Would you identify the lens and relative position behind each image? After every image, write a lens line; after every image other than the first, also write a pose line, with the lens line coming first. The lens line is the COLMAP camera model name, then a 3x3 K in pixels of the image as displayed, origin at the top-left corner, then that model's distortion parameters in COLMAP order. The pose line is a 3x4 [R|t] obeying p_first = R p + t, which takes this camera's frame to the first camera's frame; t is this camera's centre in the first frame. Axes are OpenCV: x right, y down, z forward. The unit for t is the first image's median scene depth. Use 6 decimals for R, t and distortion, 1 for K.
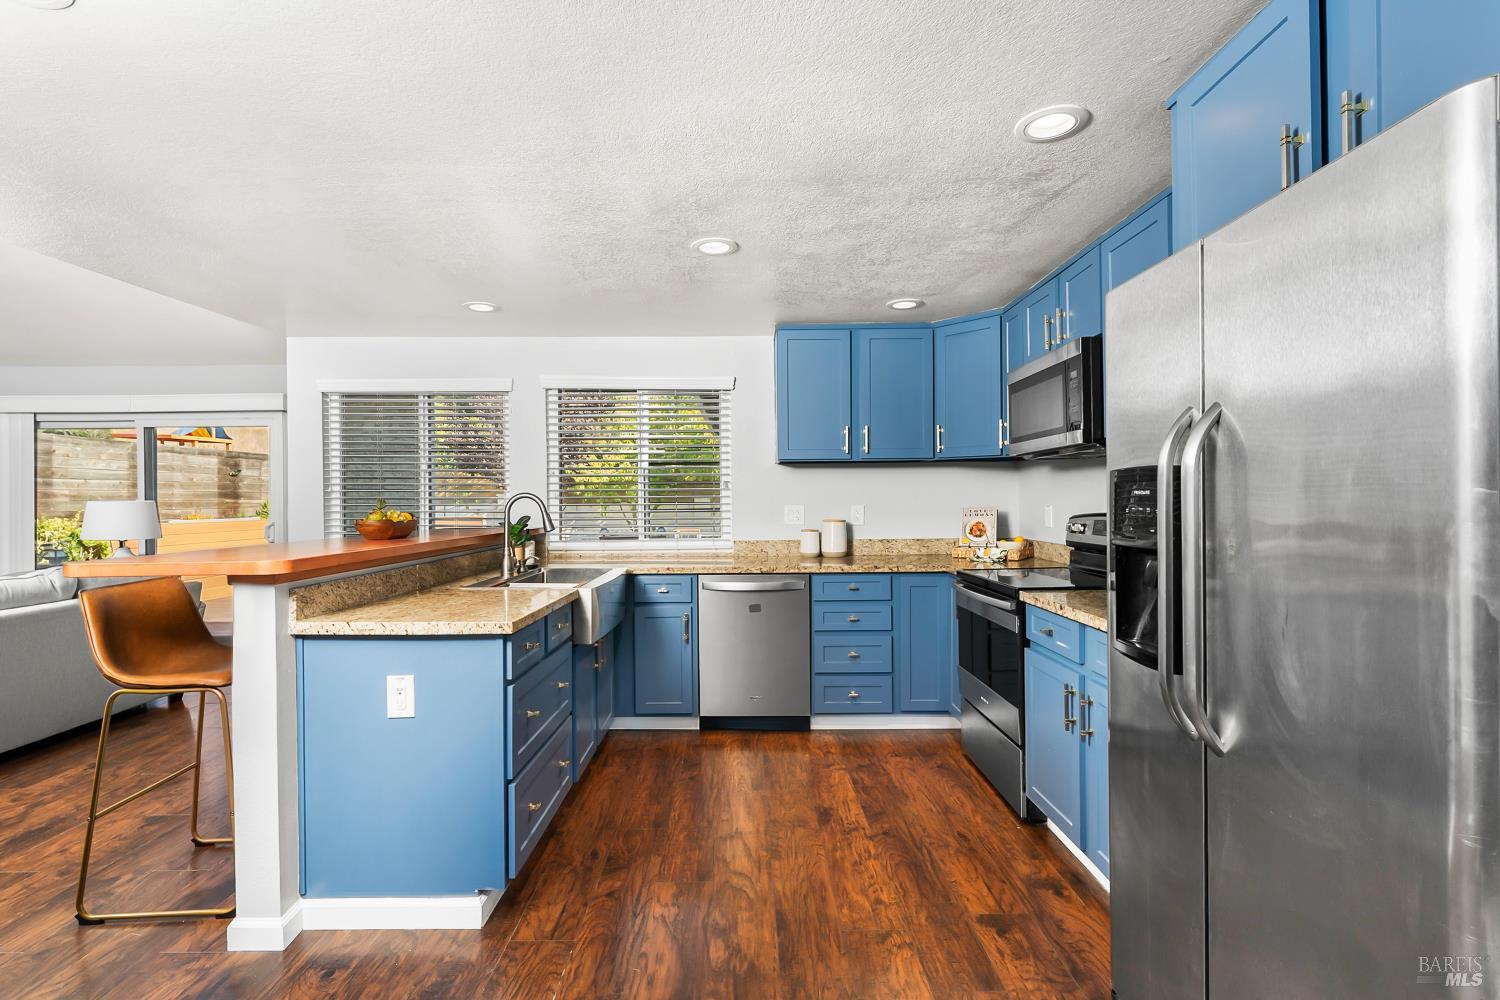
lens RADIAL K [[697.8, 0, 750.3], [0, 697.8, 503.7], [0, 0, 1]] dist [0.003141, 0.000484]
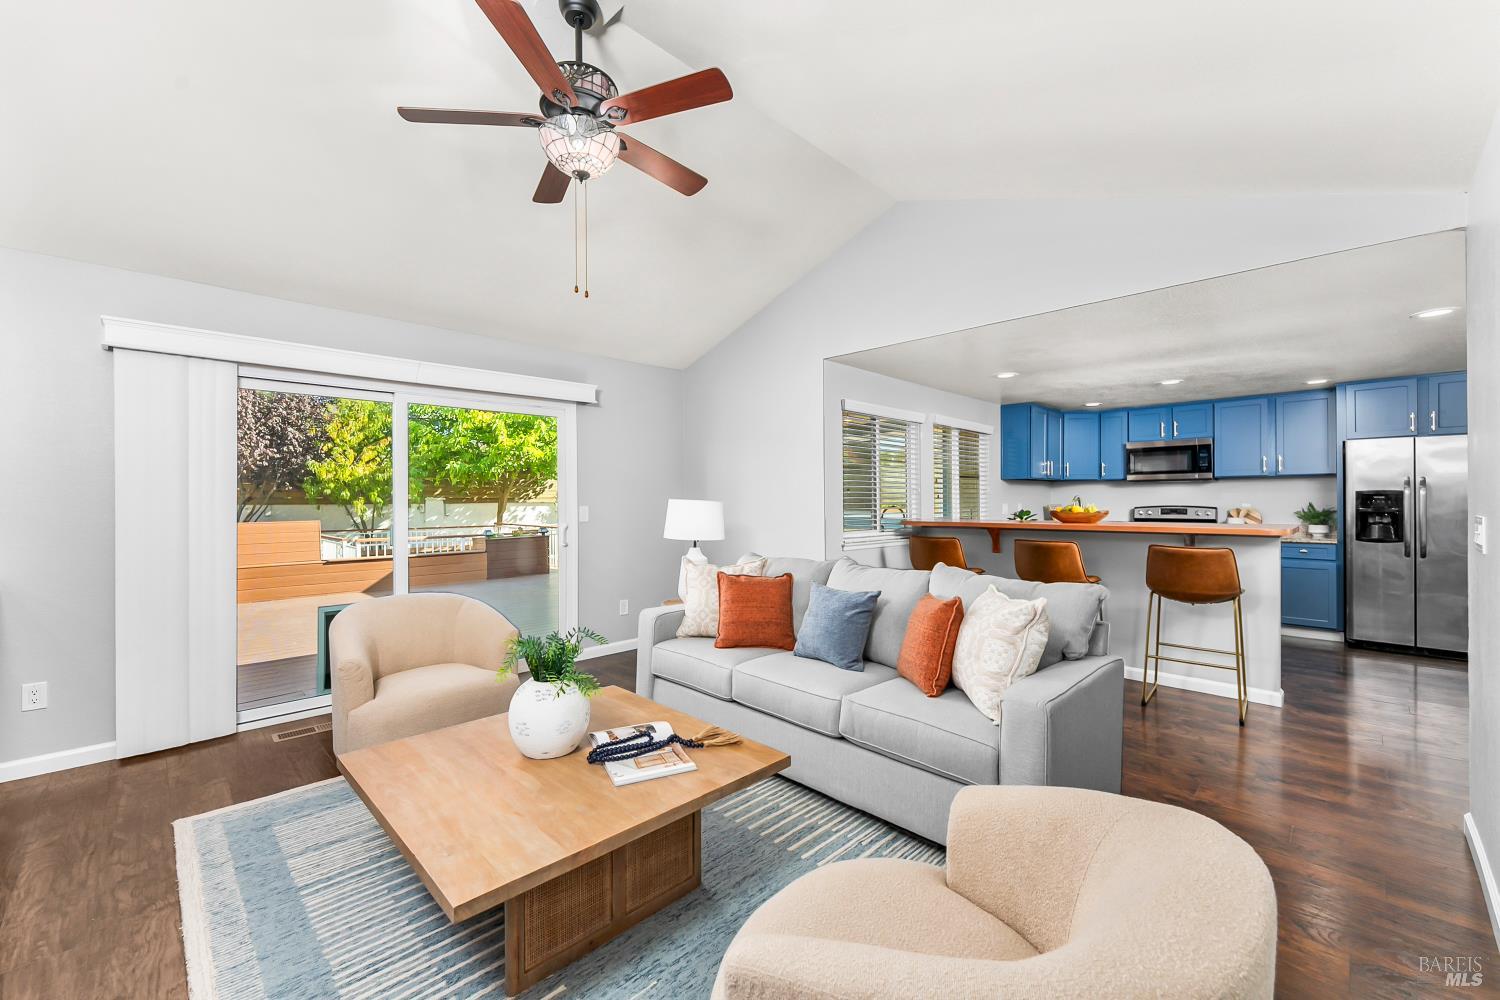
lens RADIAL K [[599.9, 0, 767.3], [0, 599.9, 499.8], [0, 0, 1]] dist [0.003382, 0.000944]
pose [[0.706708, 0.003683, 0.707496, -1.879795], [0.004663, 0.999940, -0.009862, 0.007137], [-0.707490, 0.010269, 0.706648, 0.480848]]
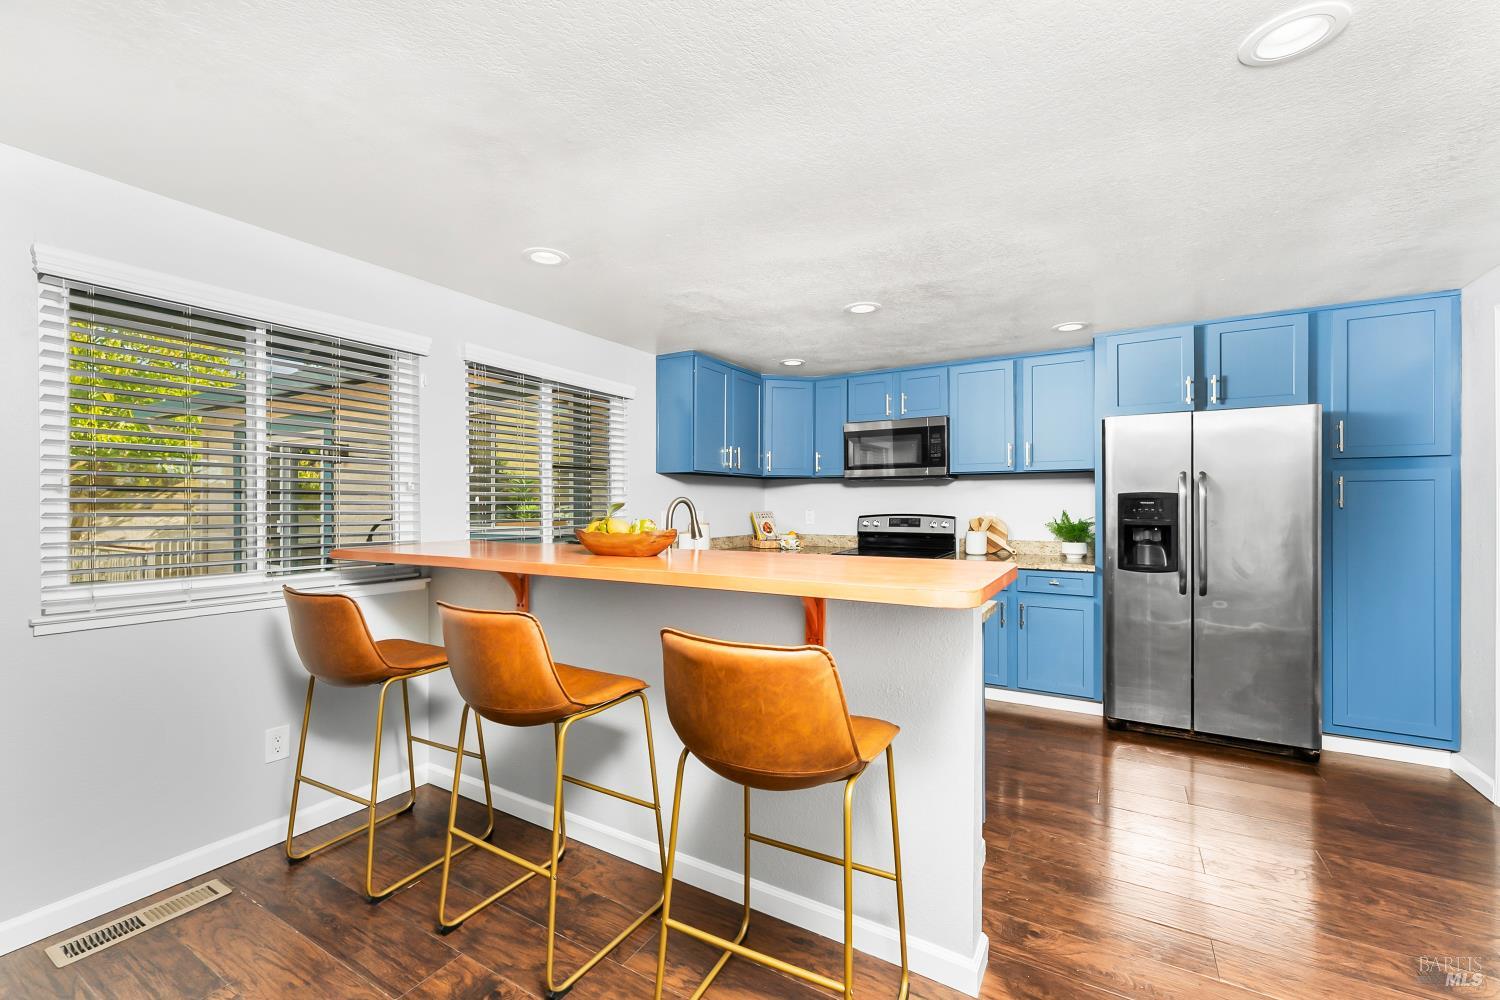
lens RADIAL K [[623.2, 0, 754.6], [0, 623.2, 506.5], [0, 0, 1]] dist [0.014271, -0.000513]
pose [[0.506779, 0.002957, 0.862071, -0.957556], [0.004977, 0.999967, -0.006356, 0.003143], [-0.862061, 0.007512, 0.506748, 0.497672]]
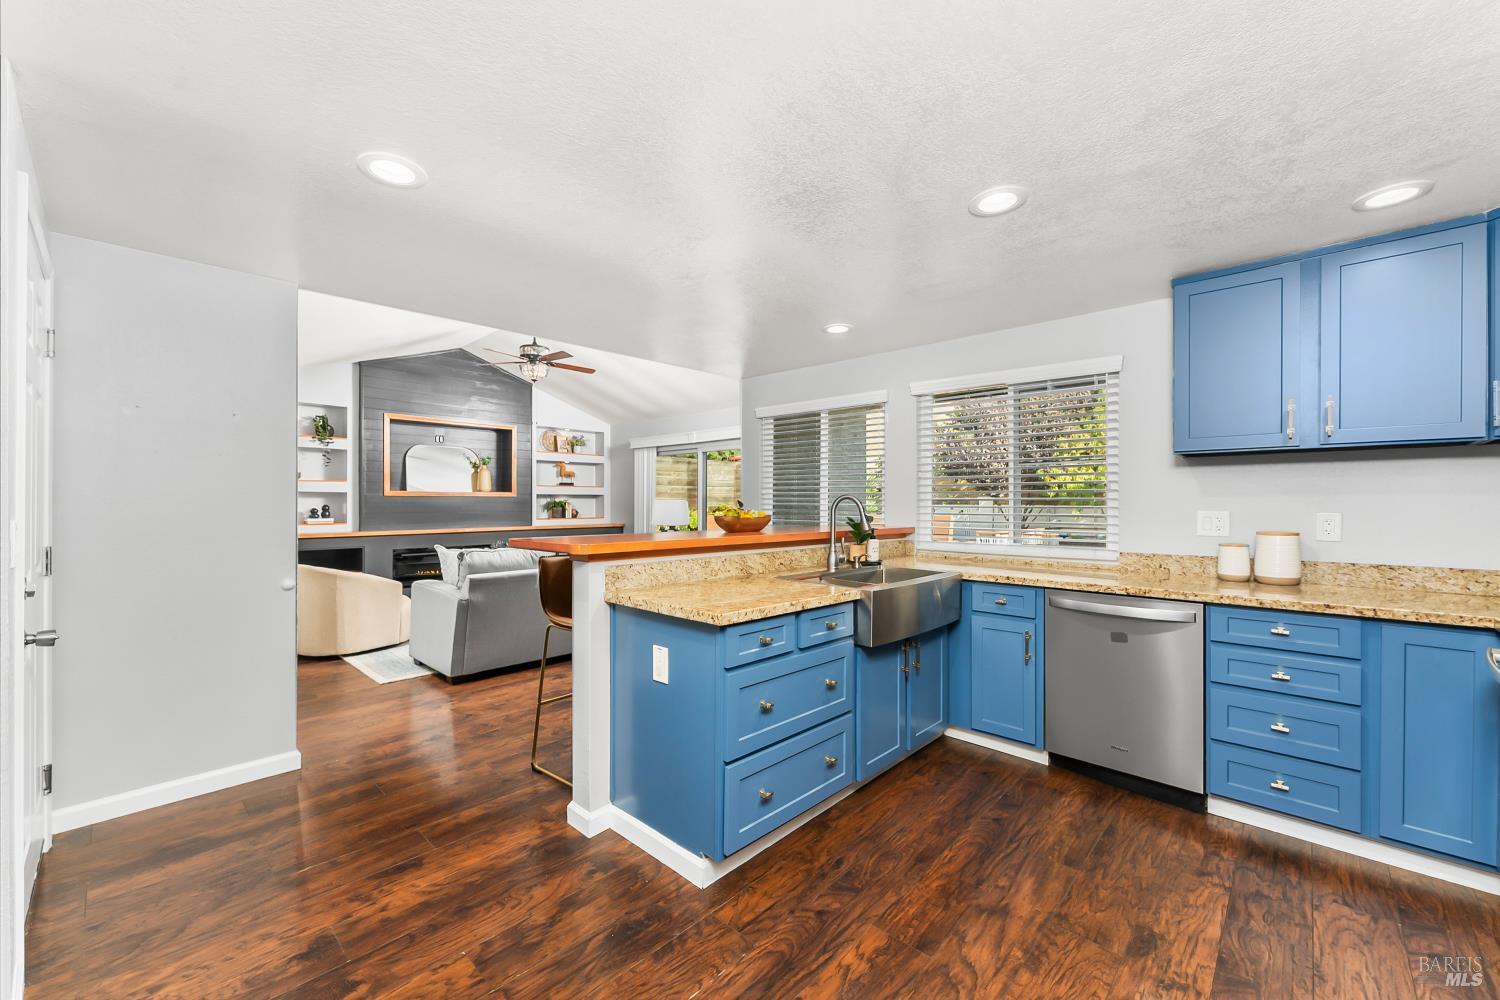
lens RADIAL K [[599.9, 0, 753.5], [0, 599.9, 504.4], [0, 0, 1]] dist [0.003382, 0.000944]
pose [[0.725731, 0.011578, -0.687881, 0.199417], [-0.012459, 0.999916, 0.003685, -0.001258], [0.687866, 0.005895, 0.725814, 0.230319]]
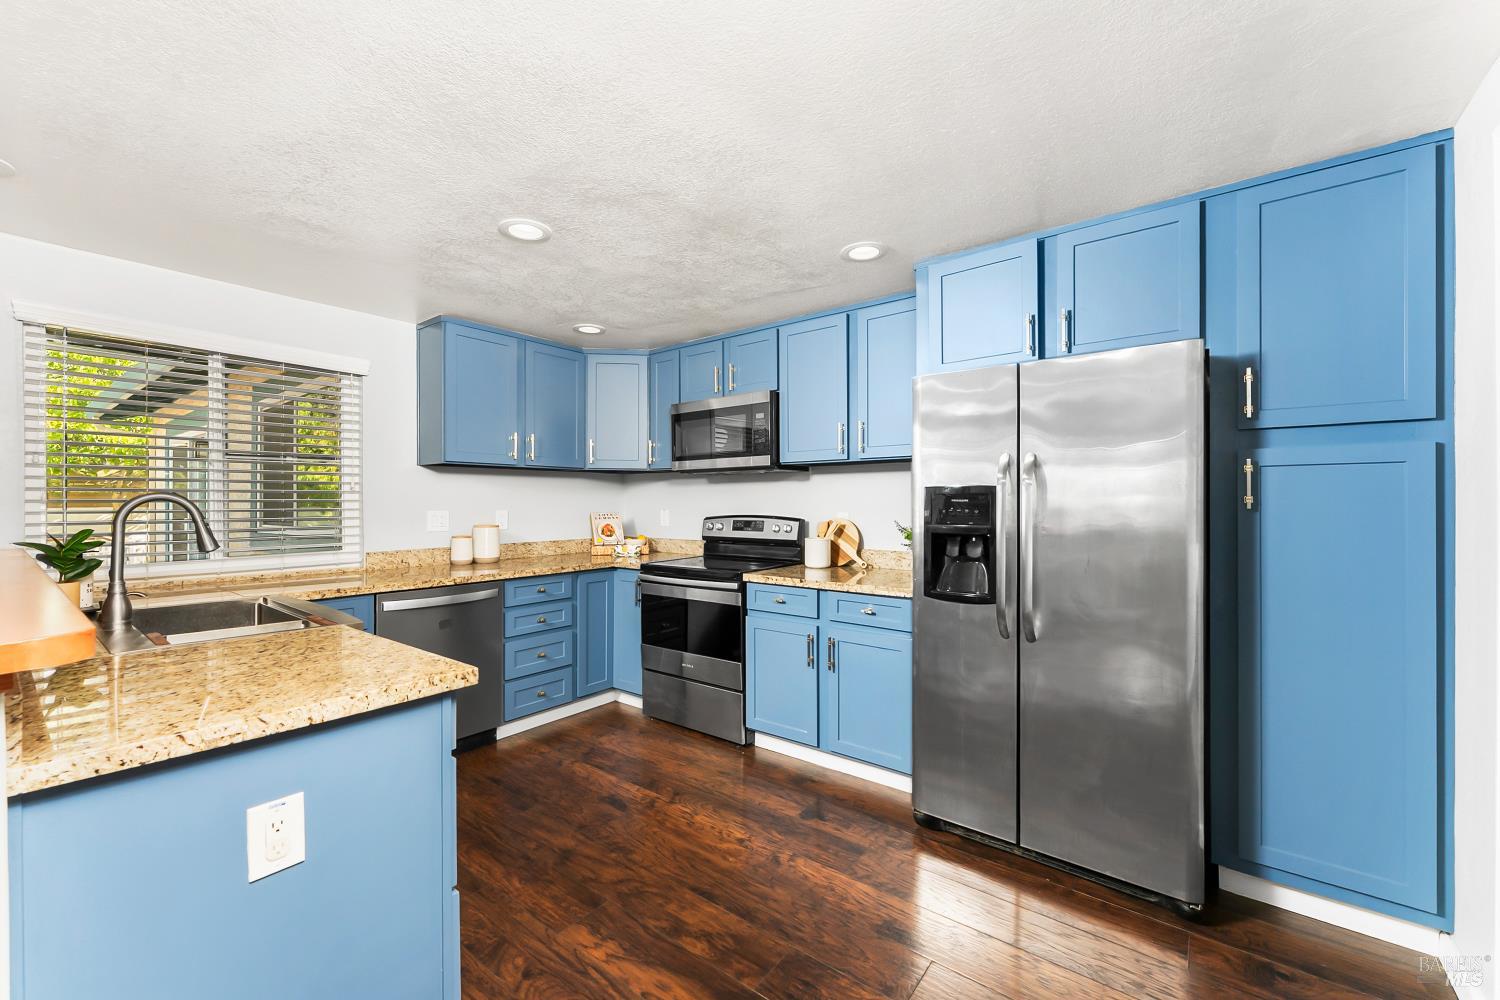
lens RADIAL K [[599.9, 0, 746.1], [0, 599.9, 504.5], [0, 0, 1]] dist [0.003382, 0.000944]
pose [[0.620340, 0.003450, 0.784325, -0.413255], [0.002974, 0.999973, -0.006751, 0.000832], [-0.784327, 0.006520, 0.620313, 0.234656]]
